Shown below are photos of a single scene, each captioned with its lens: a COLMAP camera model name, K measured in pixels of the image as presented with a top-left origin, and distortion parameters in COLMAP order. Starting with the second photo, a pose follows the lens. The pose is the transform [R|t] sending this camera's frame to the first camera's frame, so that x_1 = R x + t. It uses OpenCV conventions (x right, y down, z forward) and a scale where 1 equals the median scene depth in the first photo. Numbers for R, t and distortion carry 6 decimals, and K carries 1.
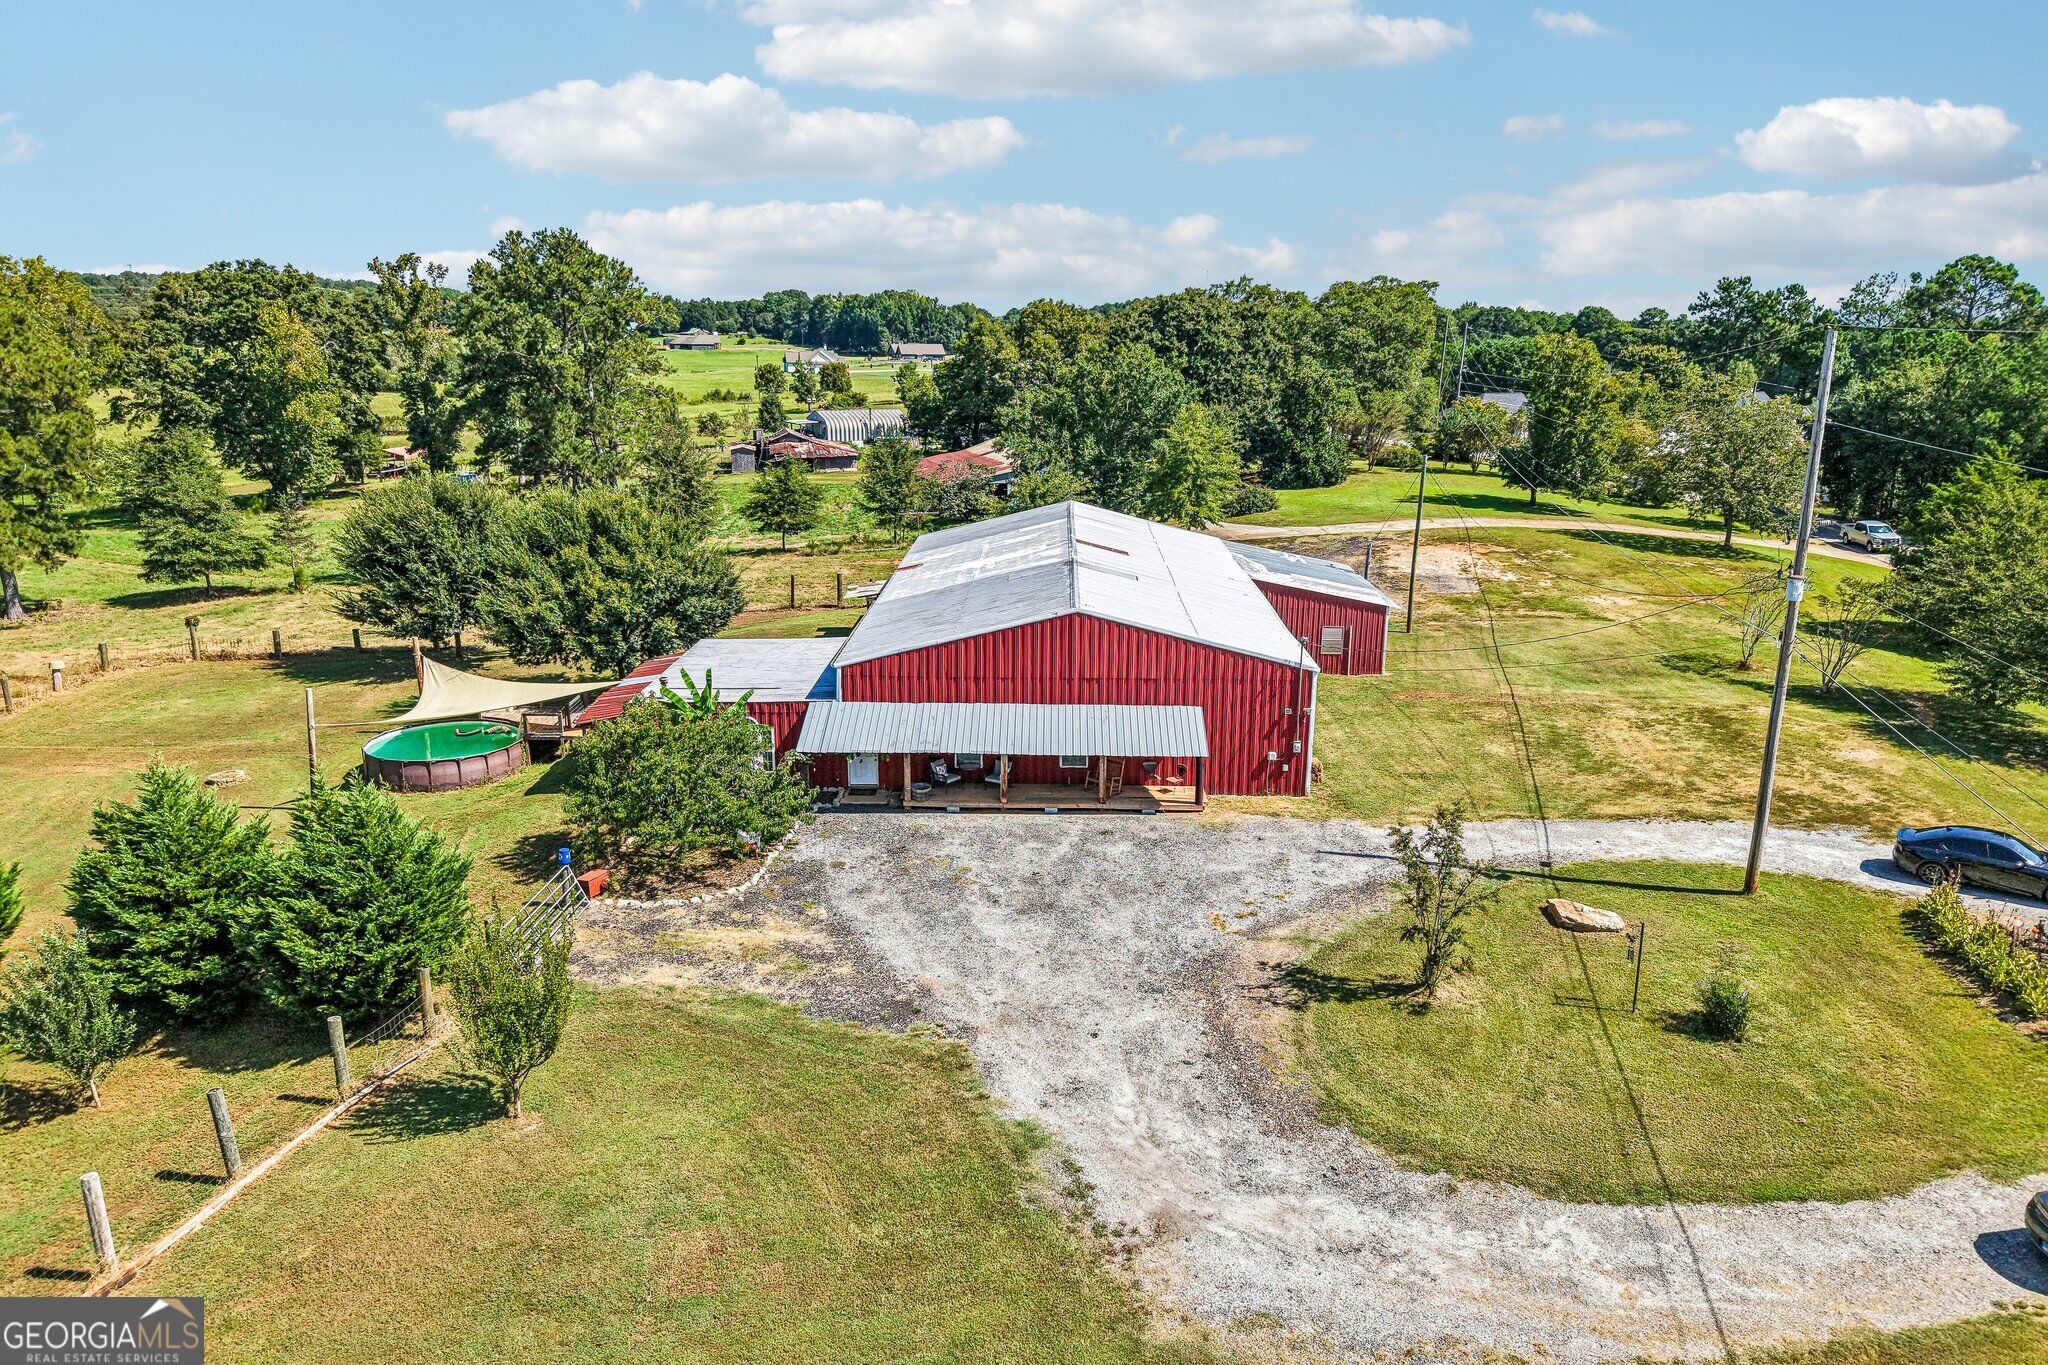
lens RADIAL K [[1356.2, 0, 1024.0], [0, 1356.2, 682.5], [0, 0, 1]] dist [0.025031, -0.045308]
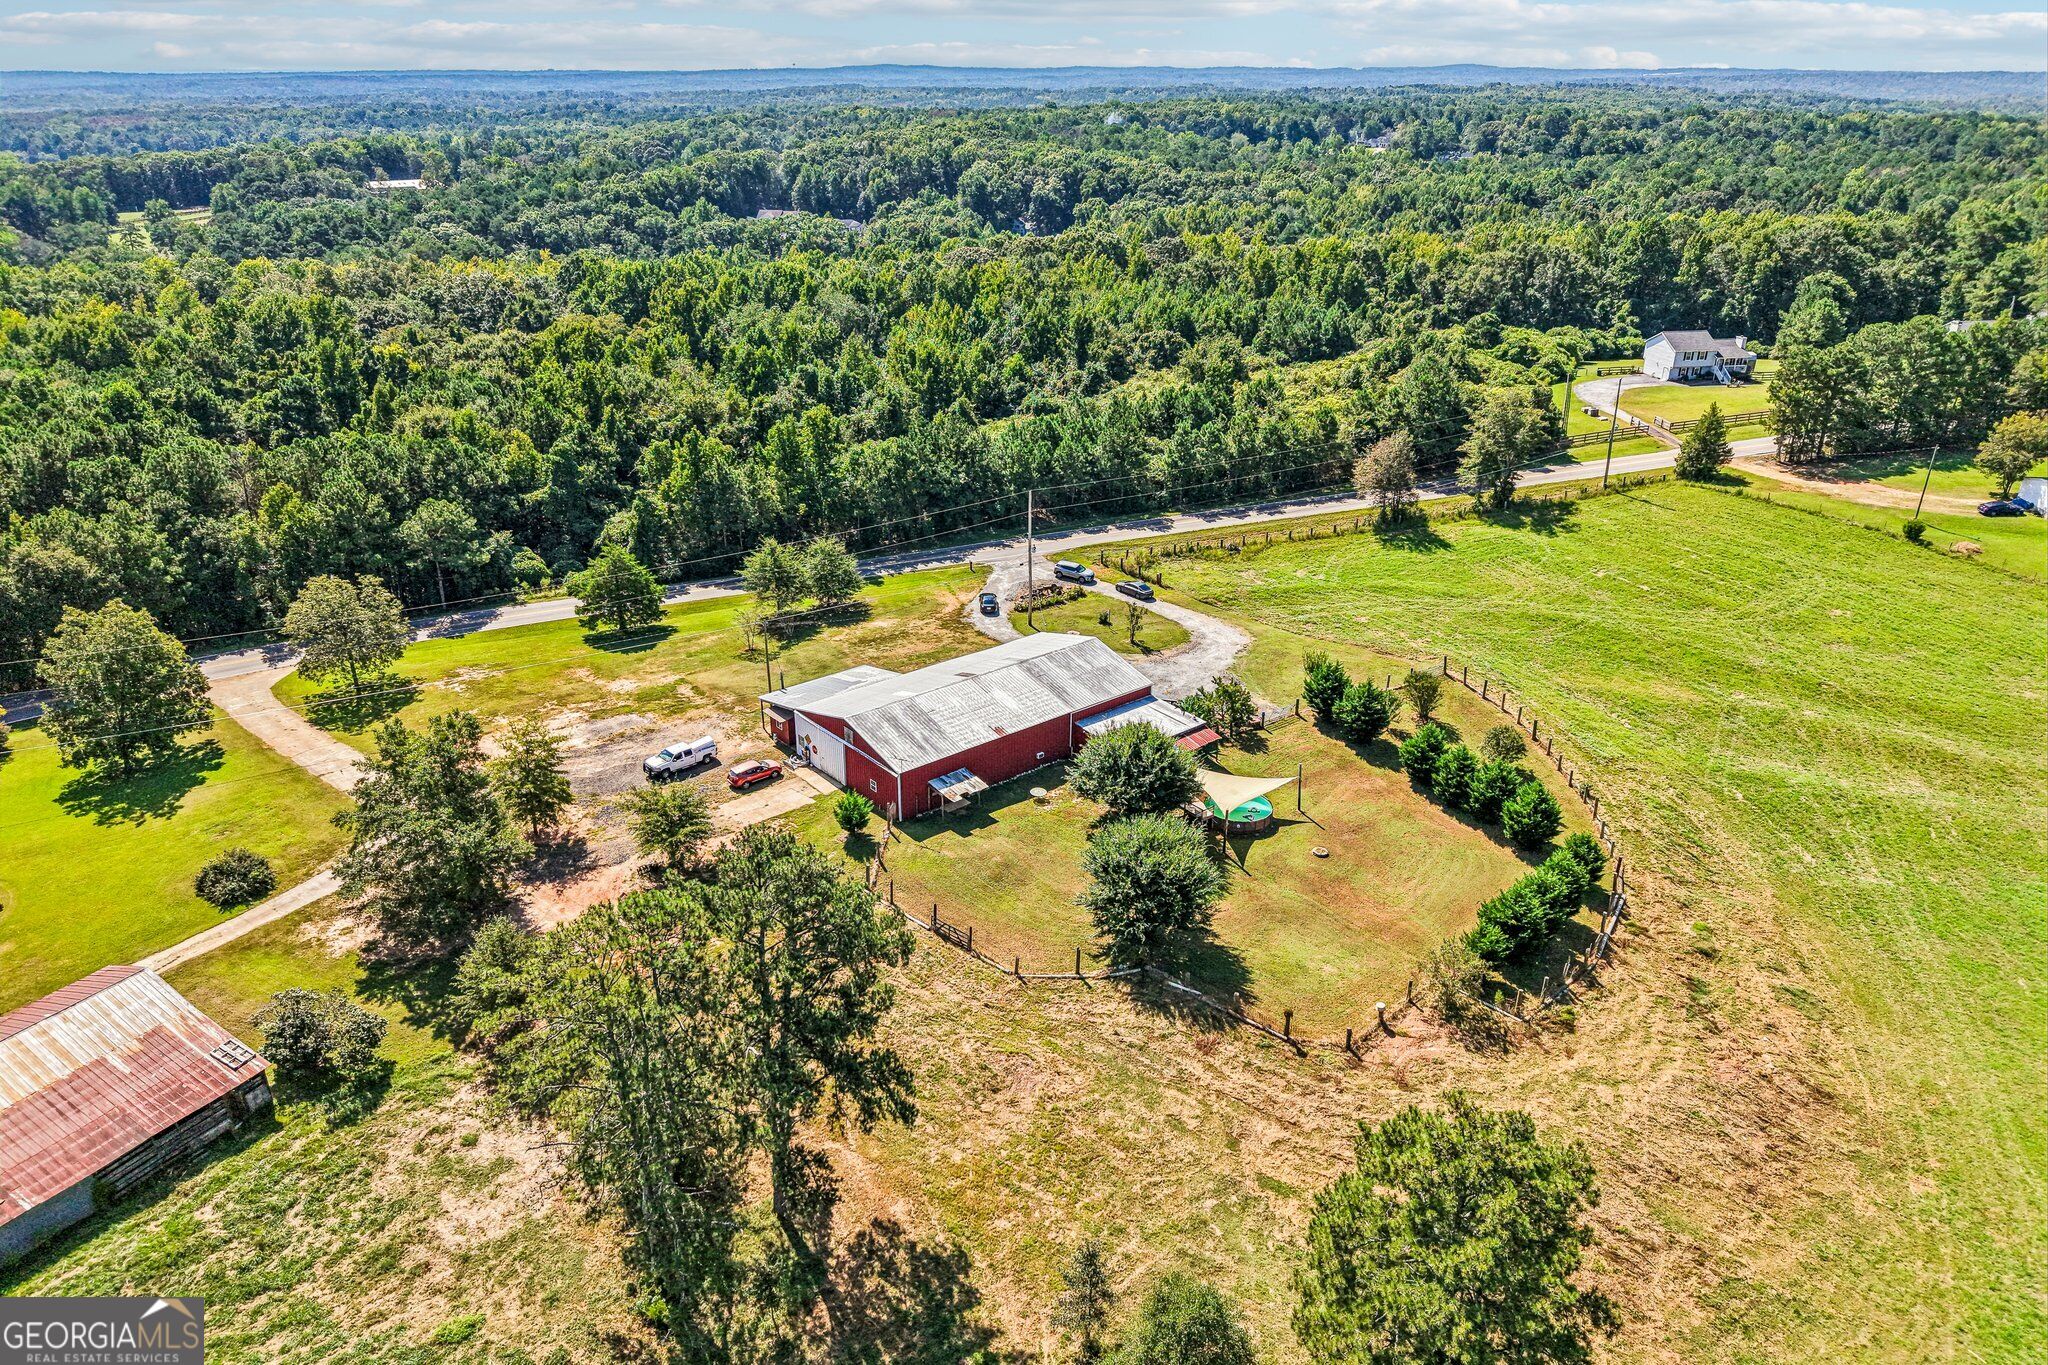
lens RADIAL K [[1356.2, 0, 1024.0], [0, 1356.2, 682.5], [0, 0, 1]] dist [0.025031, -0.045308]
pose [[-0.652154, -0.317447, 0.688420, -1.818260], [0.187197, 0.812546, 0.552020, -1.545928], [-0.734610, 0.488872, -0.470480, 2.419077]]
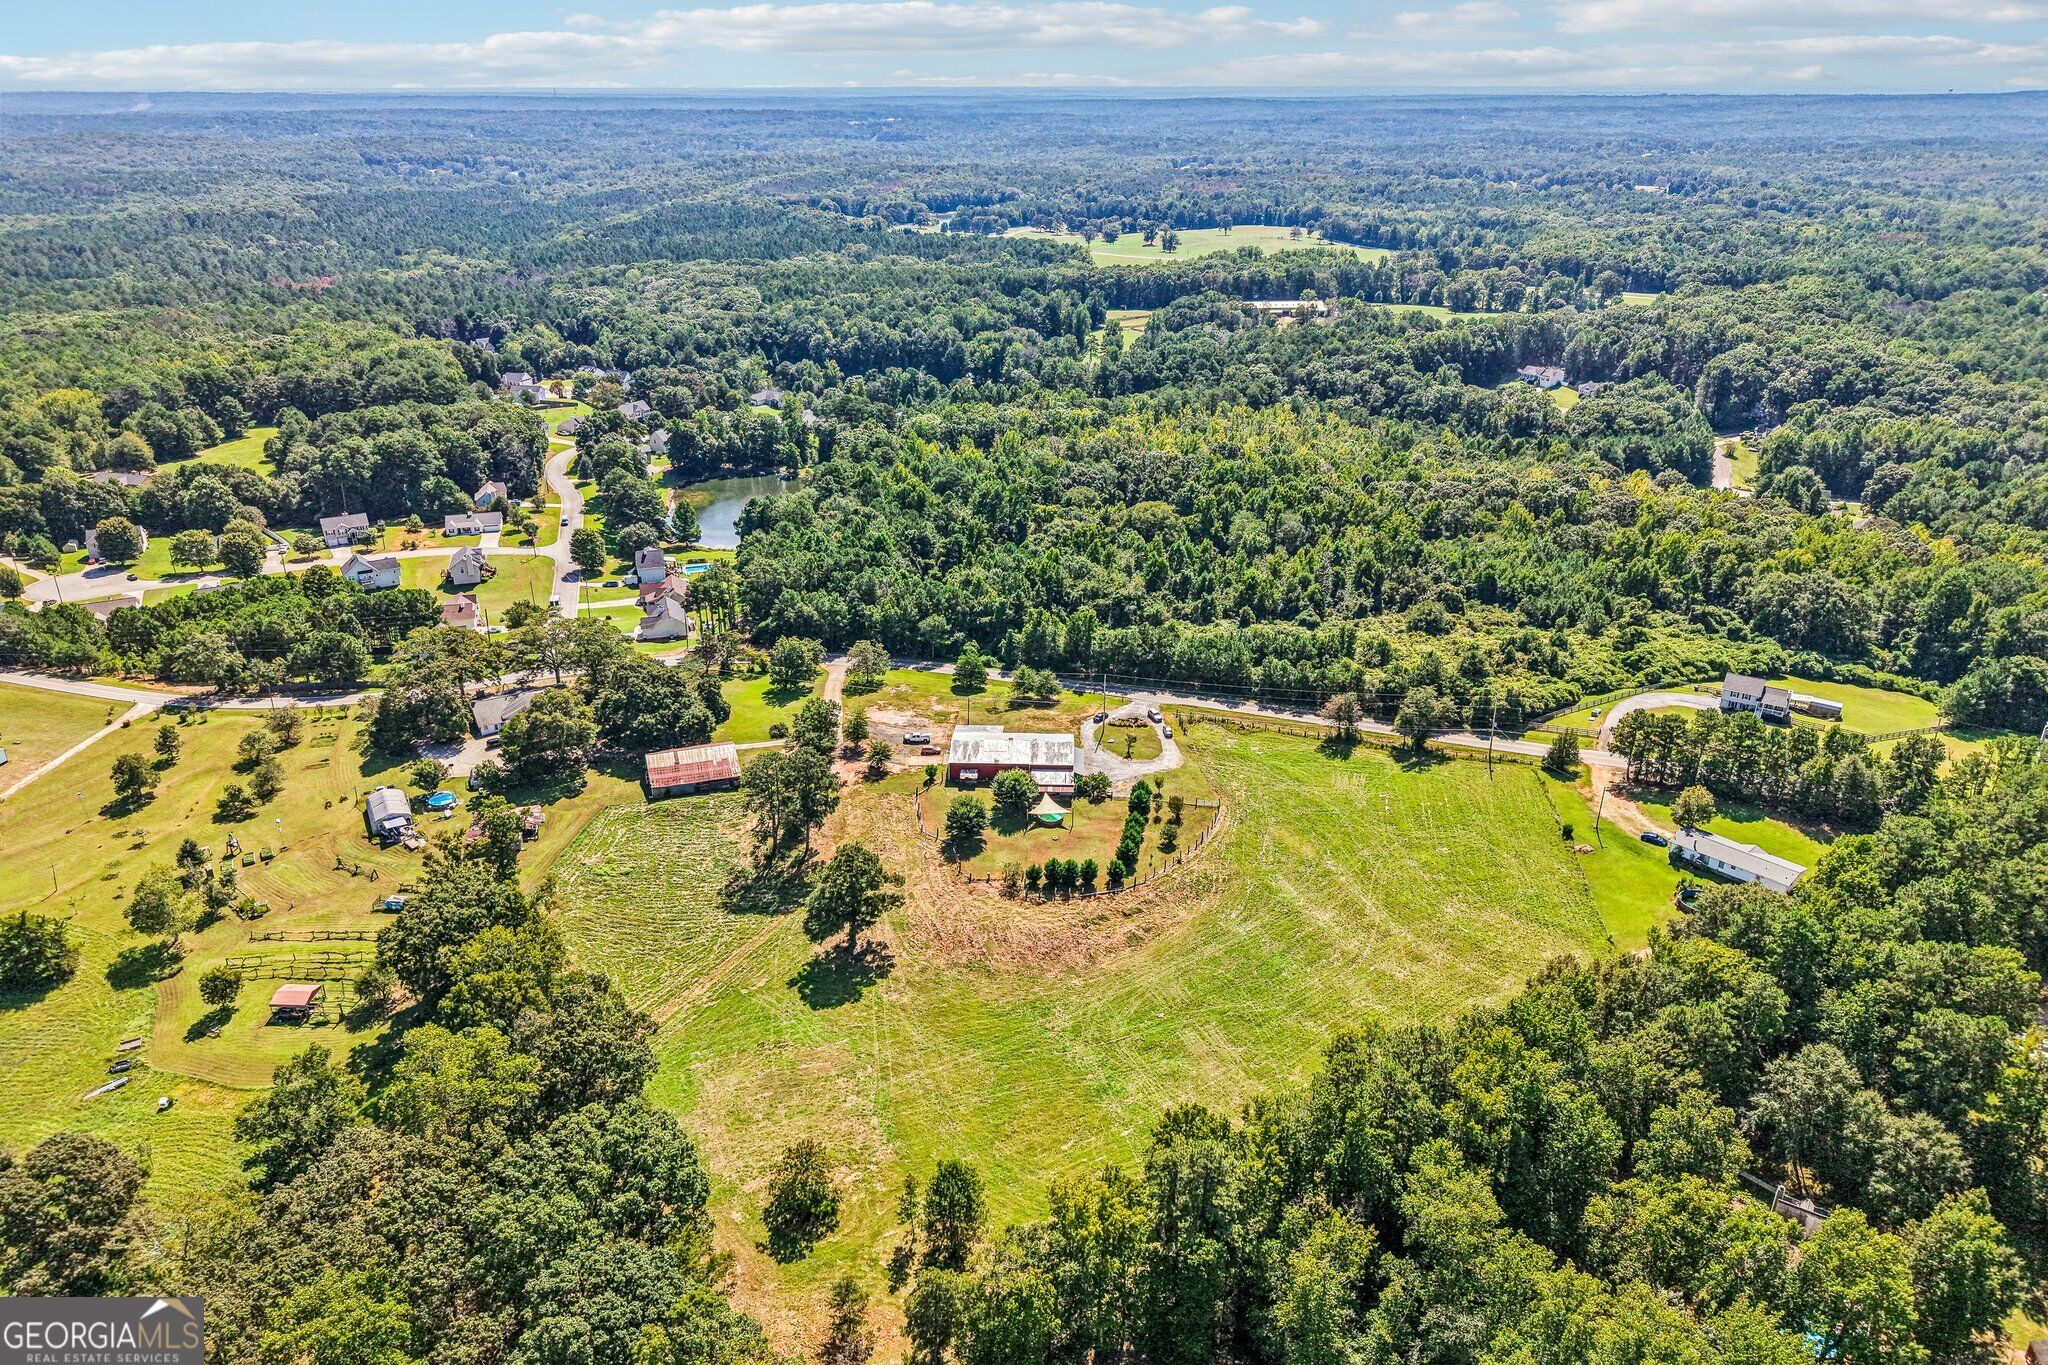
lens RADIAL K [[1356.2, 0, 1024.0], [0, 1356.2, 682.5], [0, 0, 1]] dist [0.025031, -0.045308]
pose [[0.008373, -0.406134, 0.913775, -6.038783], [0.255915, 0.884245, 0.390664, -3.026021], [-0.966663, 0.230578, 0.111339, 0.370672]]
